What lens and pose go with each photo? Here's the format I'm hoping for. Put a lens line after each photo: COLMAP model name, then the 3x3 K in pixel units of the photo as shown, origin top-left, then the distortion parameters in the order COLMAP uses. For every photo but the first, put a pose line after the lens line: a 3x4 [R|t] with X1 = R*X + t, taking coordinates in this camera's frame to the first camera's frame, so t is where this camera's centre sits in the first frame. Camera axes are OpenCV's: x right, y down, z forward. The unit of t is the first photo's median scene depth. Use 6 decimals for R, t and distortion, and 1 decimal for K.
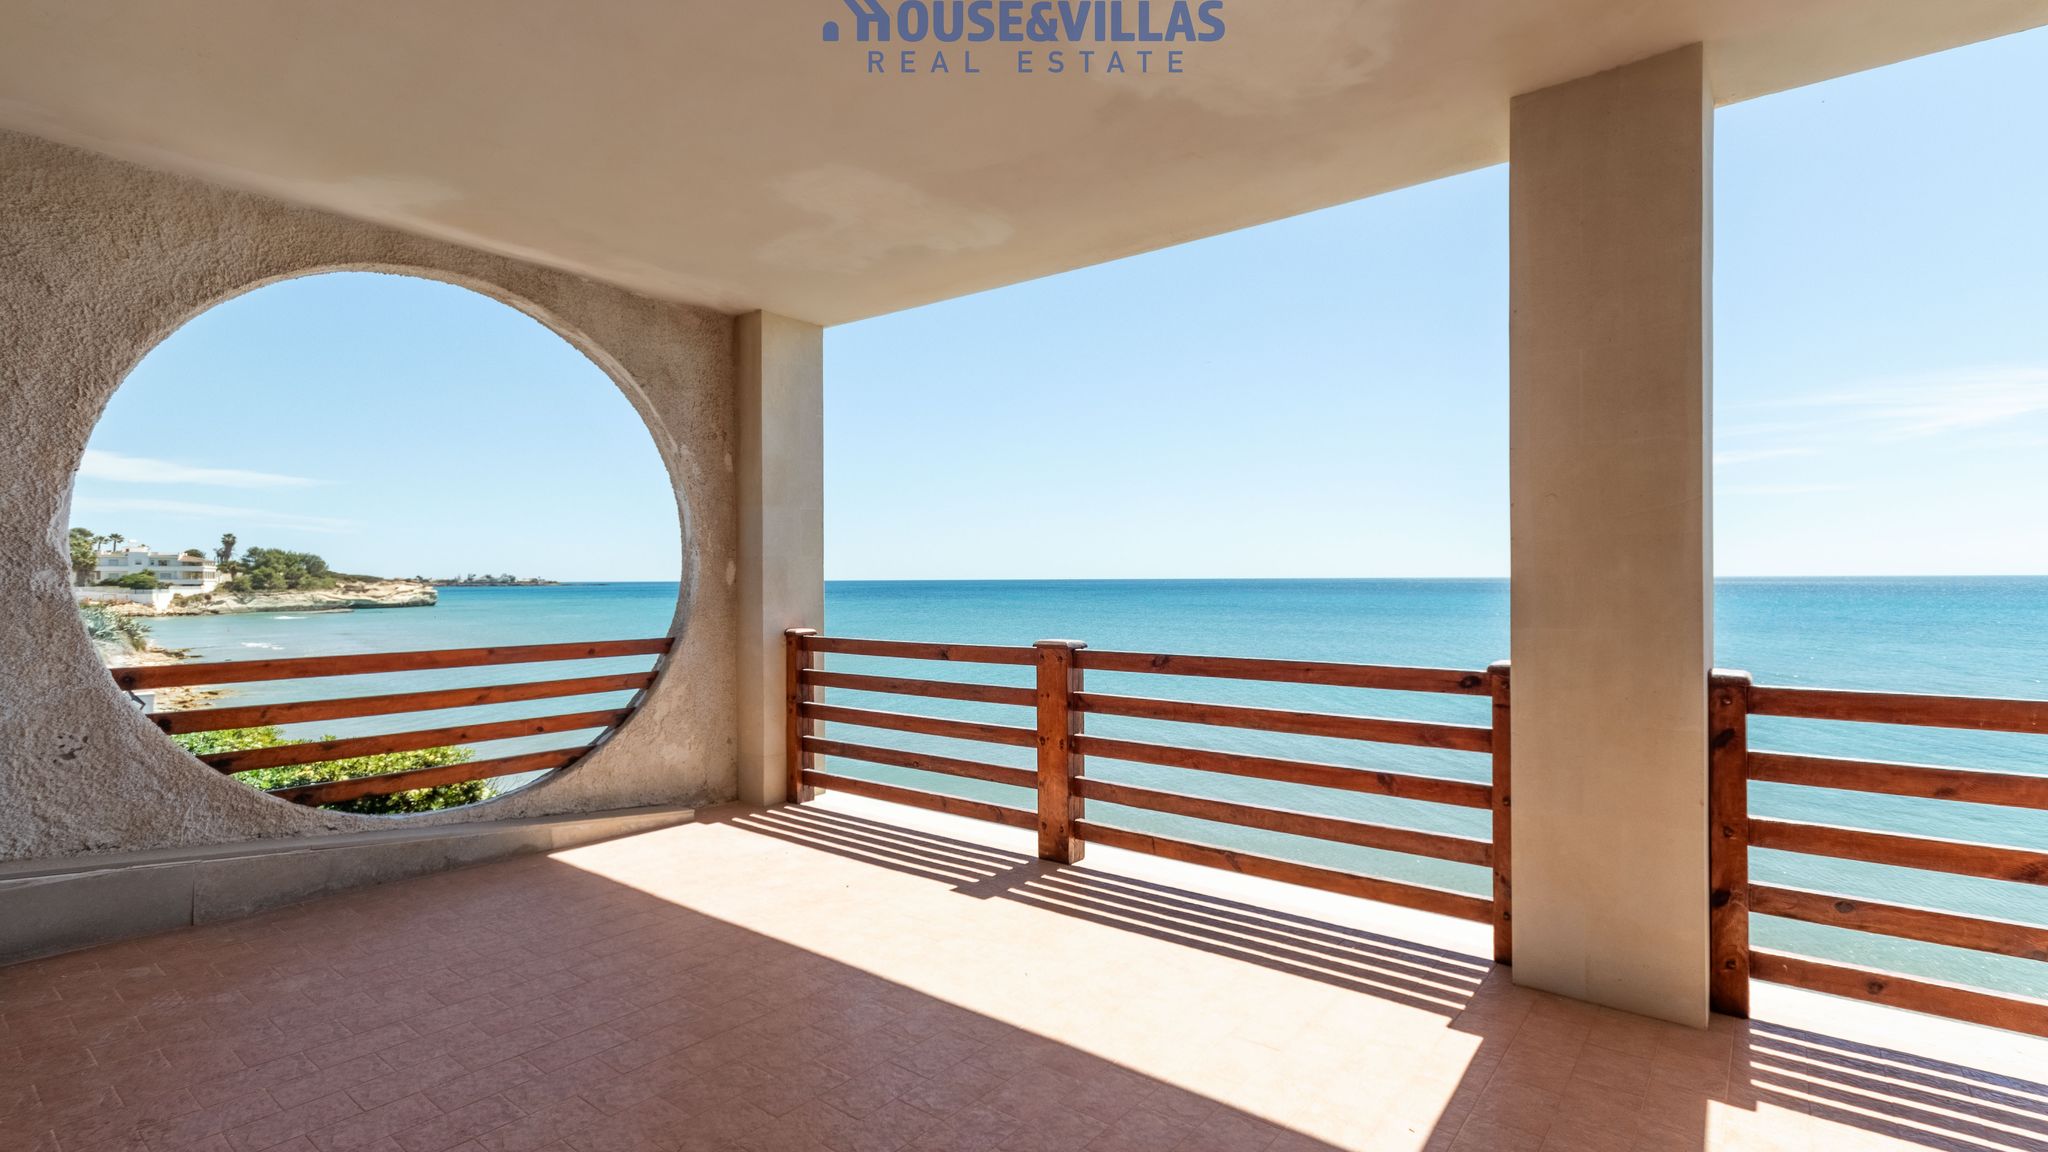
lens RADIAL K [[951.3, 0, 1017.4], [0, 951.3, 579.3], [0, 0, 1]] dist [0.009608, -0.000835]
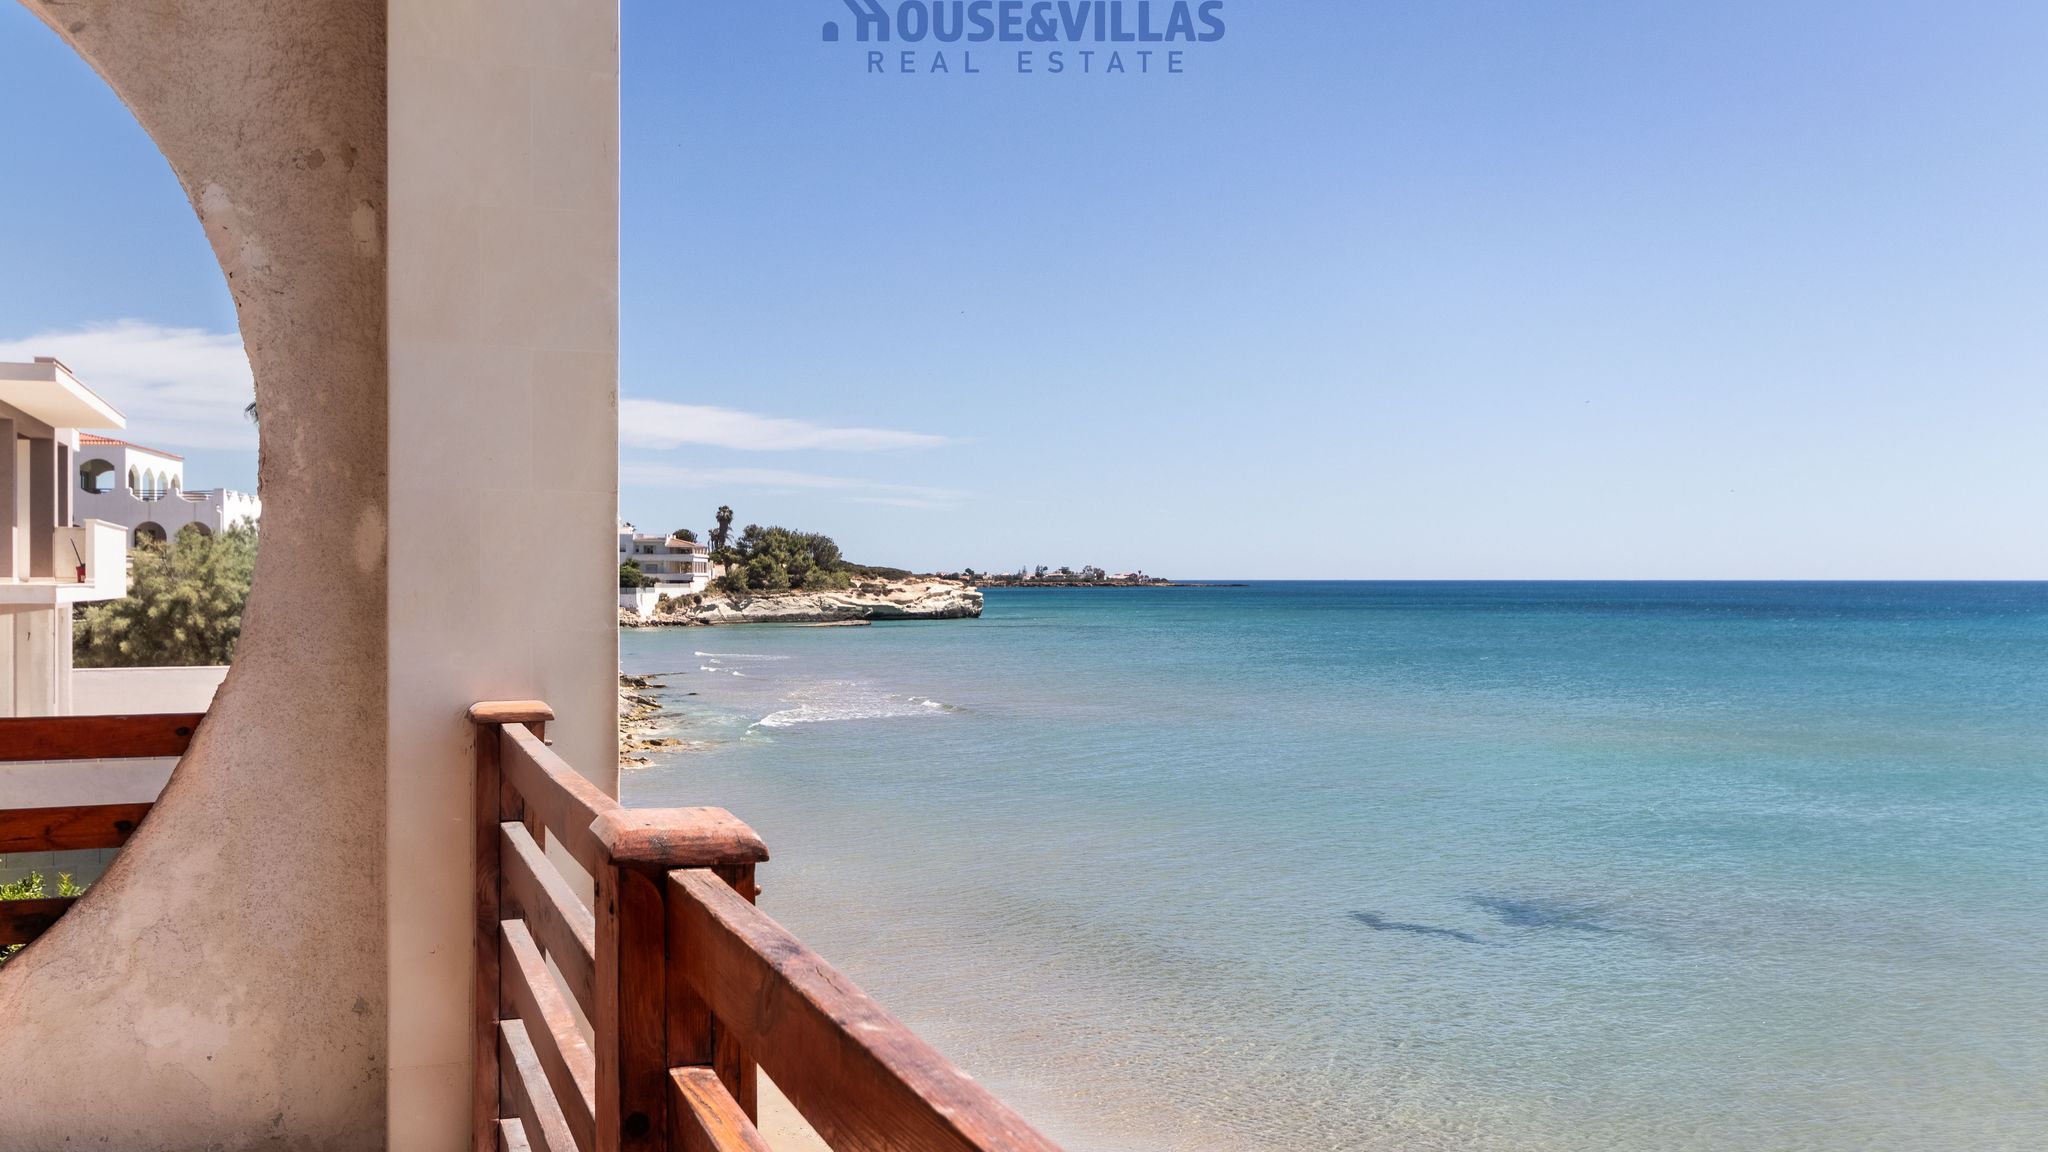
lens RADIAL K [[1798.2, 0, 1050.2], [0, 1798.2, 584.3], [0, 0, 1]] dist [0.034463, -0.076672]
pose [[0.869619, 0.006783, -0.493678, 0.270574], [-0.004917, 0.999975, 0.005078, 0.005948], [0.493700, -0.001989, 0.869630, 0.558906]]
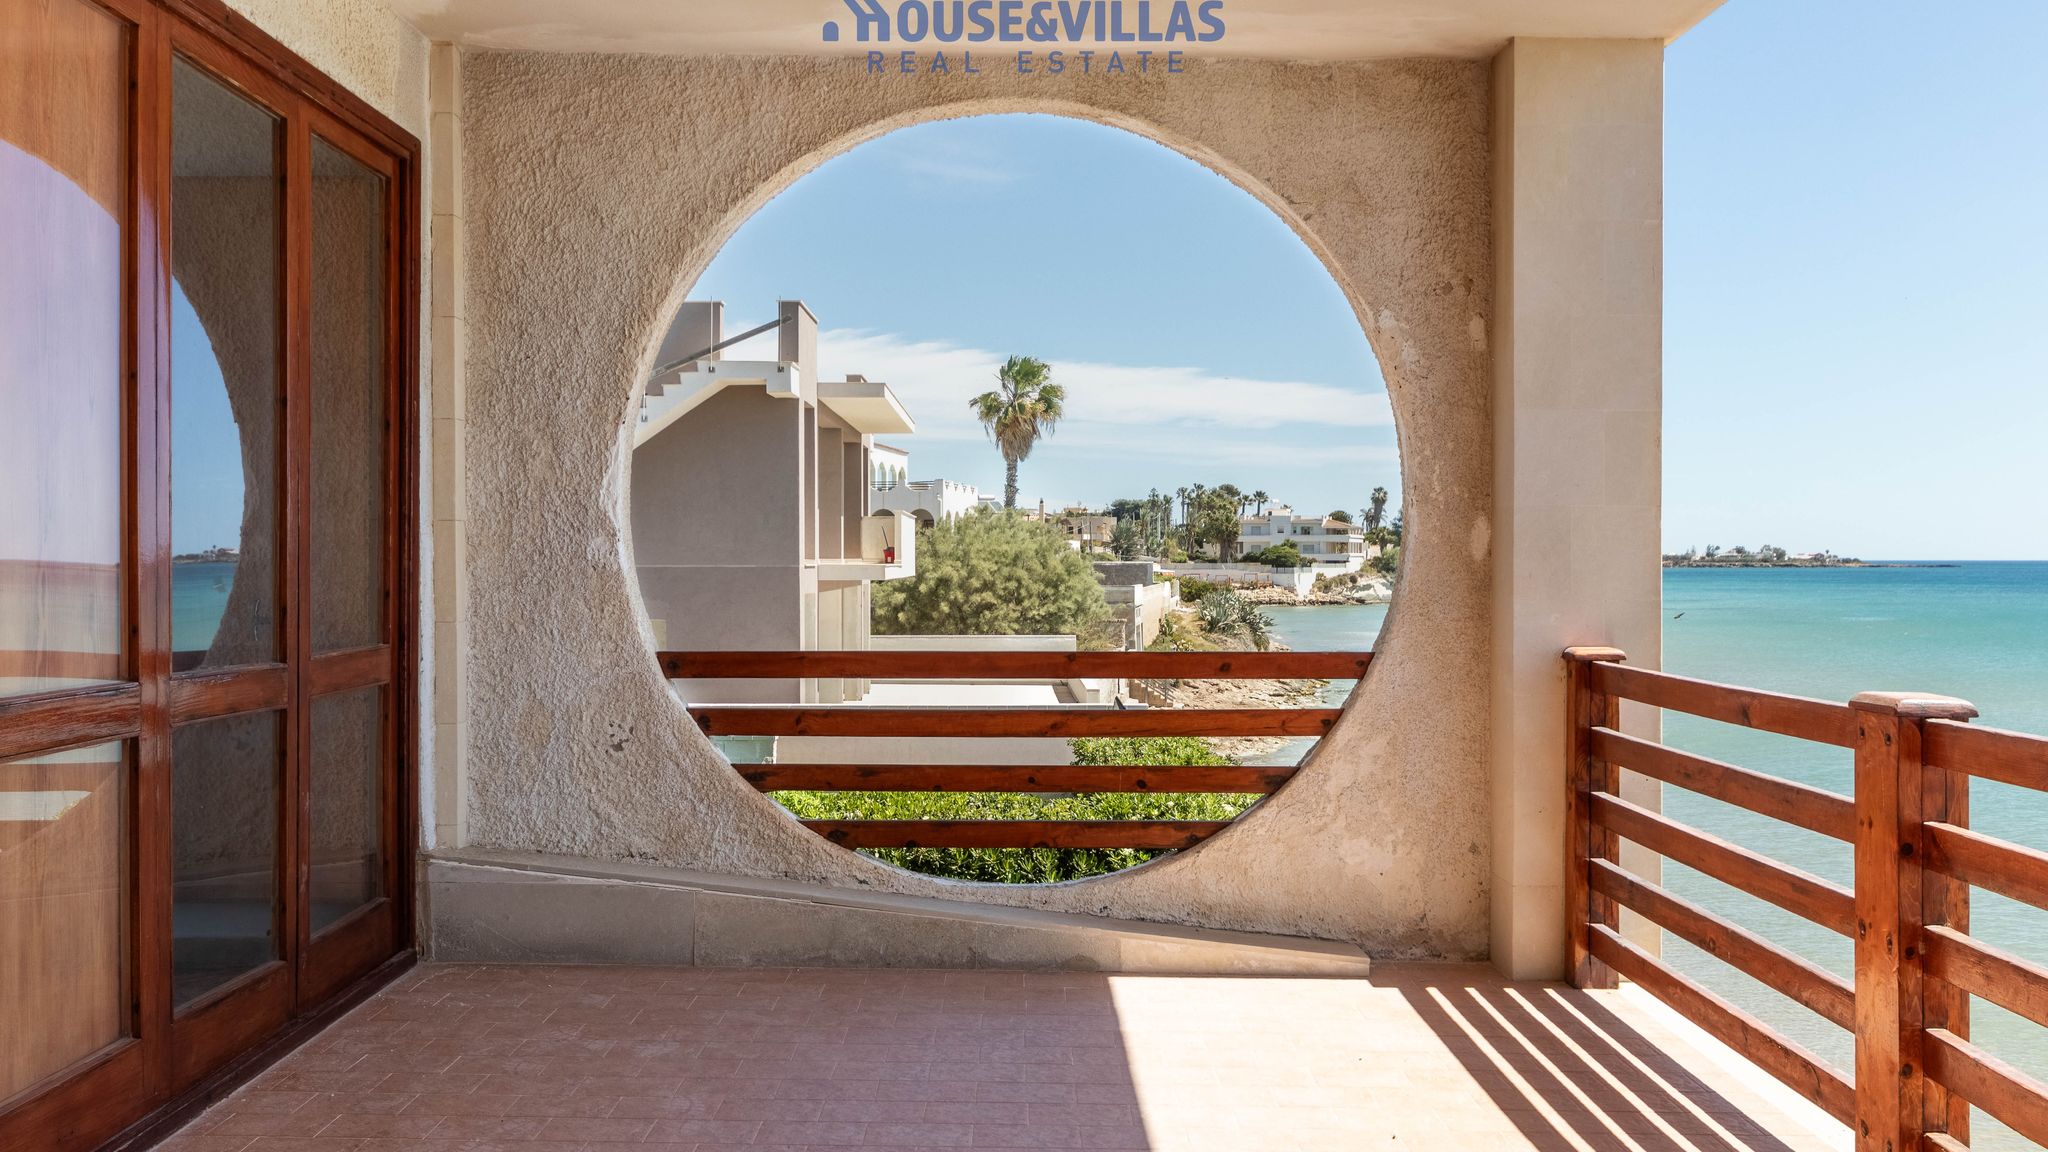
lens RADIAL K [[1798.2, 0, 1015.6], [0, 1798.2, 573.3], [0, 0, 1]] dist [0.034463, -0.076672]
pose [[0.627249, 0.011306, -0.778737, 0.345239], [-0.003350, 0.999925, 0.011819, 0.002026], [0.778811, -0.004805, 0.627240, 0.160246]]
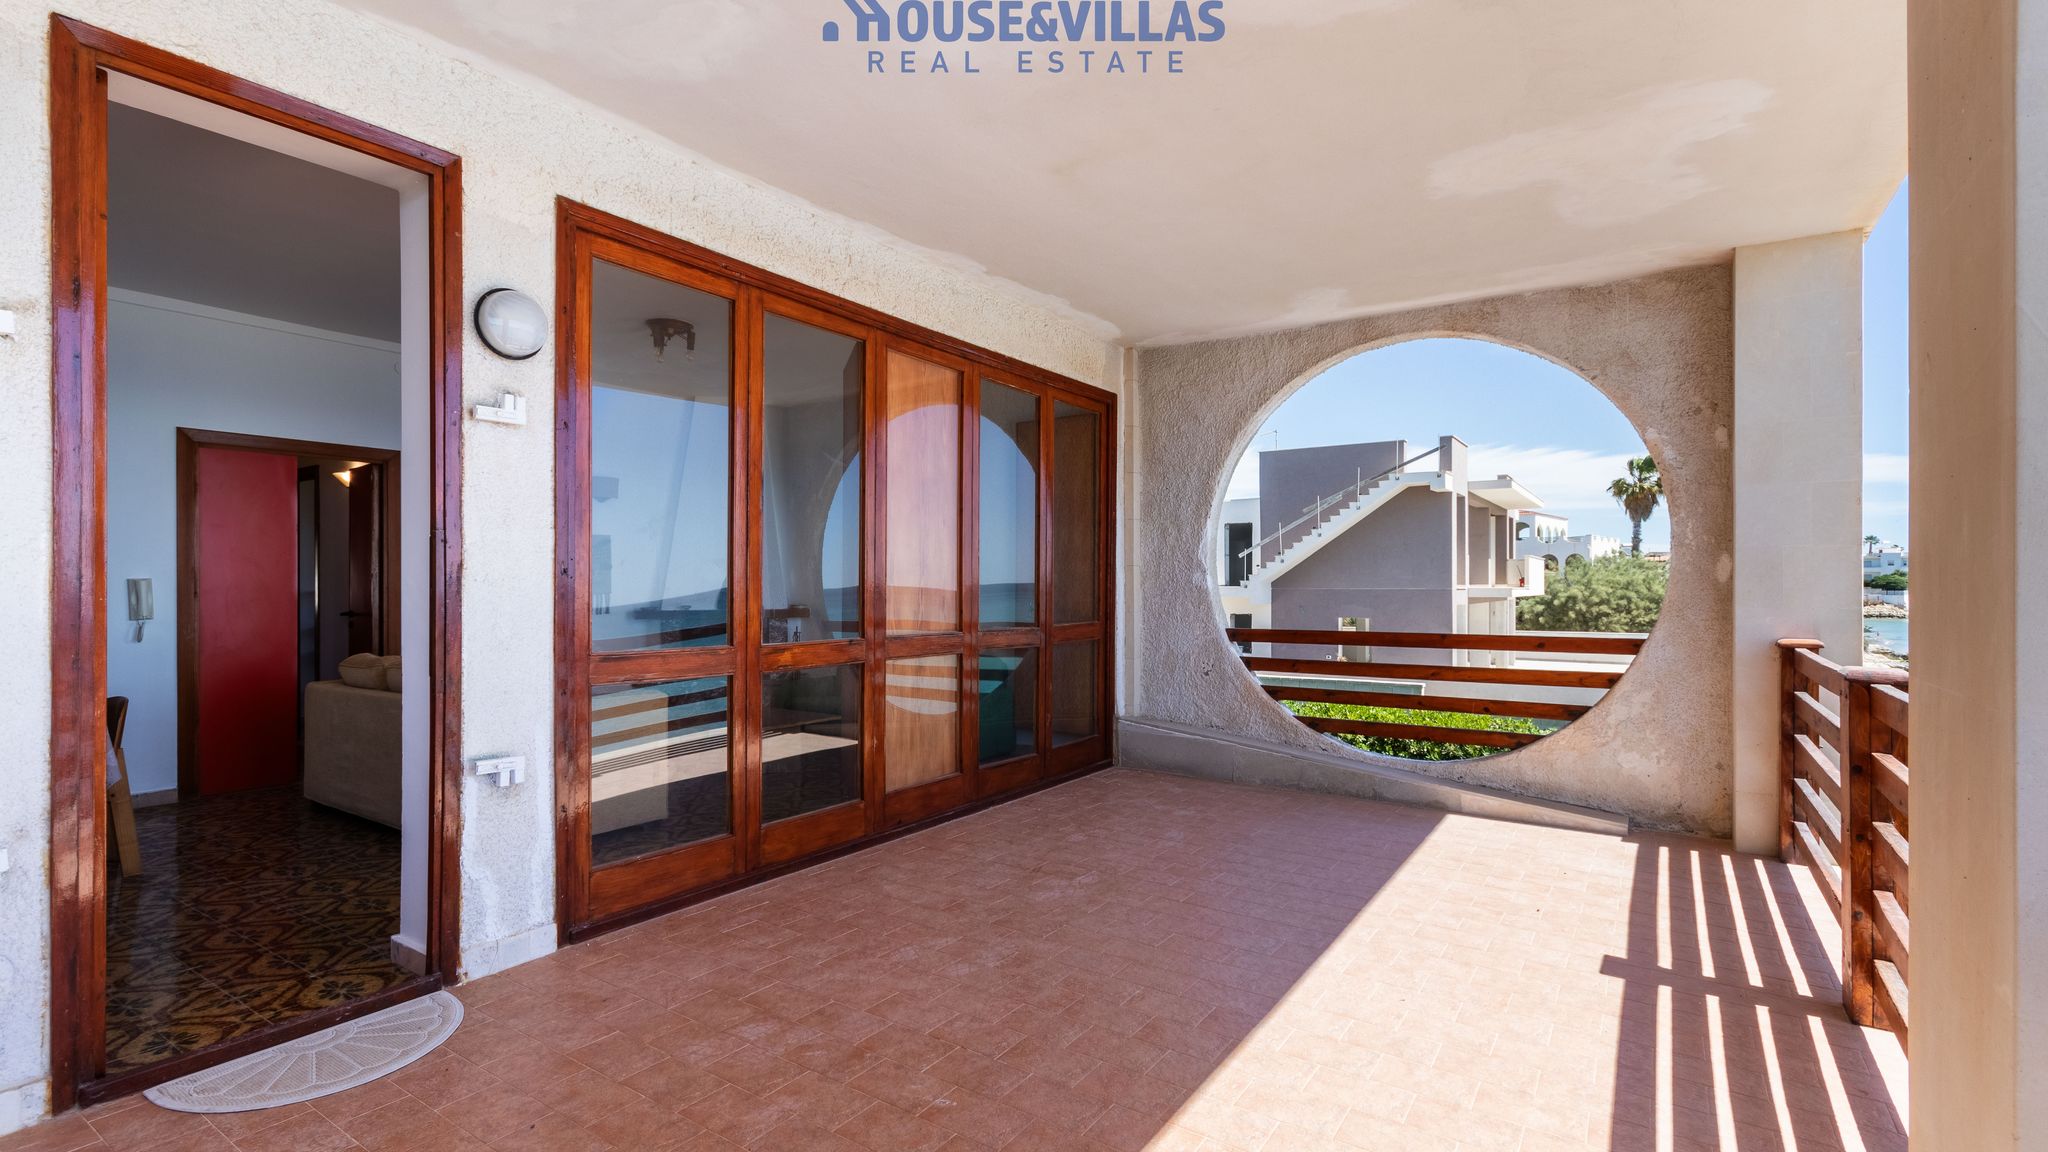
lens RADIAL K [[951.3, 0, 1016.2], [0, 951.3, 587.1], [0, 0, 1]] dist [0.009608, -0.000835]
pose [[0.084886, 0.006199, -0.996371, 0.514982], [0.000730, 0.999980, 0.006283, 0.004374], [0.996390, -0.001261, 0.084880, 0.314794]]
